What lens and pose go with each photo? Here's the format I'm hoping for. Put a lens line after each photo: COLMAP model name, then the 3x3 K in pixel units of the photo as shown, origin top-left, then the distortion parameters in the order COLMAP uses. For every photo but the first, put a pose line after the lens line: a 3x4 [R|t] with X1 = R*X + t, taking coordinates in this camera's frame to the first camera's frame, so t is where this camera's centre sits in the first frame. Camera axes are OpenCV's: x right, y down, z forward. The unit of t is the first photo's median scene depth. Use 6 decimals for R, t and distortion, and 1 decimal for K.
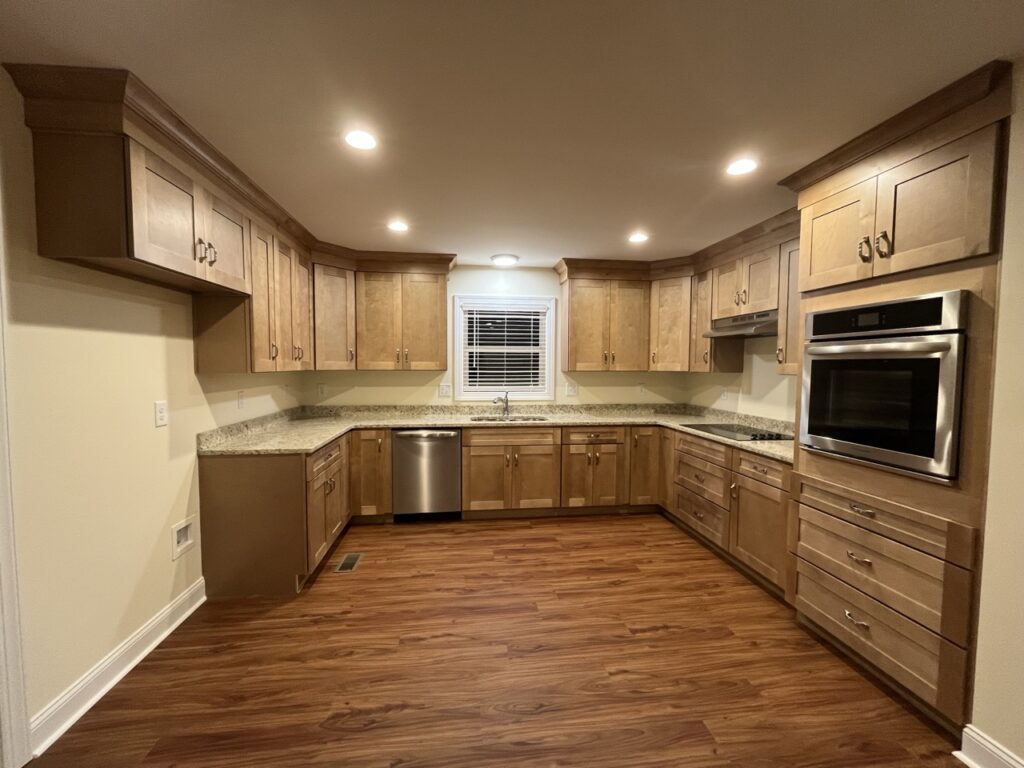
lens RADIAL K [[417.5, 0, 509.3], [0, 417.5, 385.0], [0, 0, 1]] dist [-0.005013, 0.000678]
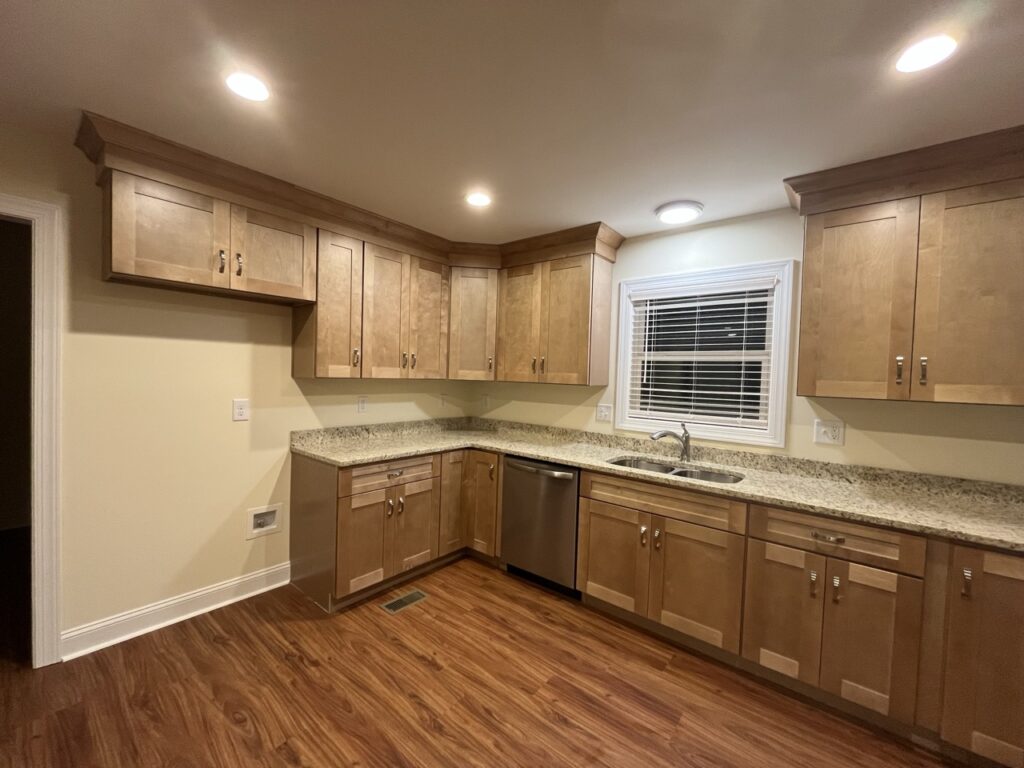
lens RADIAL K [[417.5, 0, 509.3], [0, 417.5, 385.0], [0, 0, 1]] dist [-0.005013, 0.000678]
pose [[0.684491, 0.036211, -0.728122, 0.309141], [-0.063716, 0.997915, -0.010269, -0.021497], [0.726232, 0.053422, 0.685371, 0.445789]]
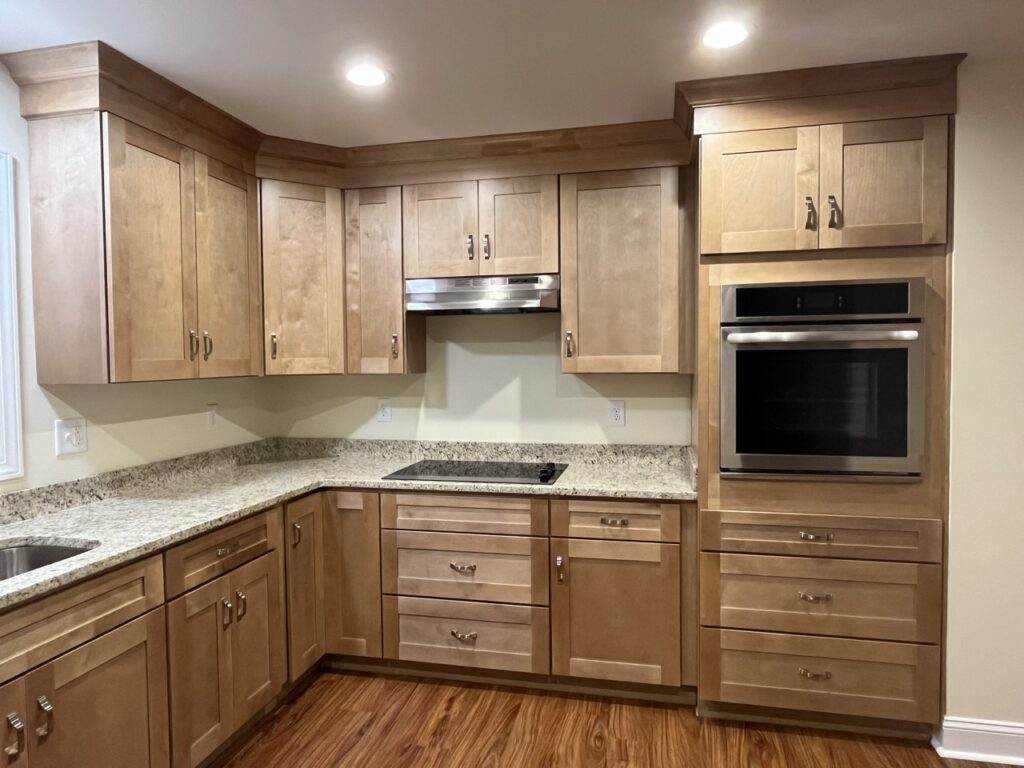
lens RADIAL K [[639.6, 0, 512.0], [0, 639.6, 384.0], [0, 0, 1]] dist [-0.003904, -0.001517]
pose [[0.341536, -0.045317, 0.938776, -0.267257], [0.056921, 0.998001, 0.027467, -0.032505], [-0.938143, 0.044055, 0.343433, 0.586230]]
